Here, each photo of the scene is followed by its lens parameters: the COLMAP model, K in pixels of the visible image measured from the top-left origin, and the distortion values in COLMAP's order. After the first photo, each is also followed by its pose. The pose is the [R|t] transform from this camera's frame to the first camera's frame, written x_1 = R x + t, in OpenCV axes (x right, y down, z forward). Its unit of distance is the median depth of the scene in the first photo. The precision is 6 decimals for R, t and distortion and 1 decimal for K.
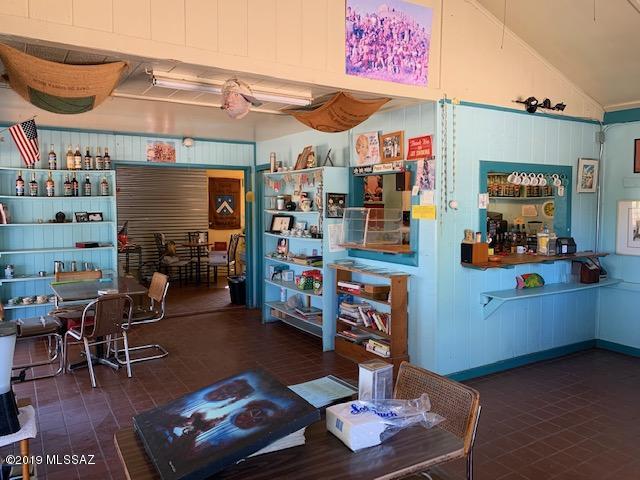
lens RADIAL K [[496.9, 0, 319.8], [0, 496.9, 238.9], [0, 0, 1]] dist [0.054709, -0.000732]
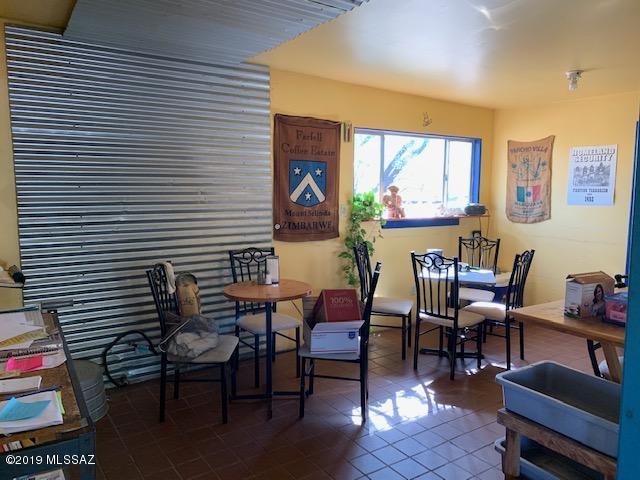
lens RADIAL K [[496.9, 0, 320.2], [0, 496.9, 239.7], [0, 0, 1]] dist [0.054709, -0.000732]
pose [[0.999147, -0.008273, 0.040463, -0.199760], [0.006828, 0.999339, 0.035702, -0.034946], [-0.040731, -0.035395, 0.998543, 0.579264]]
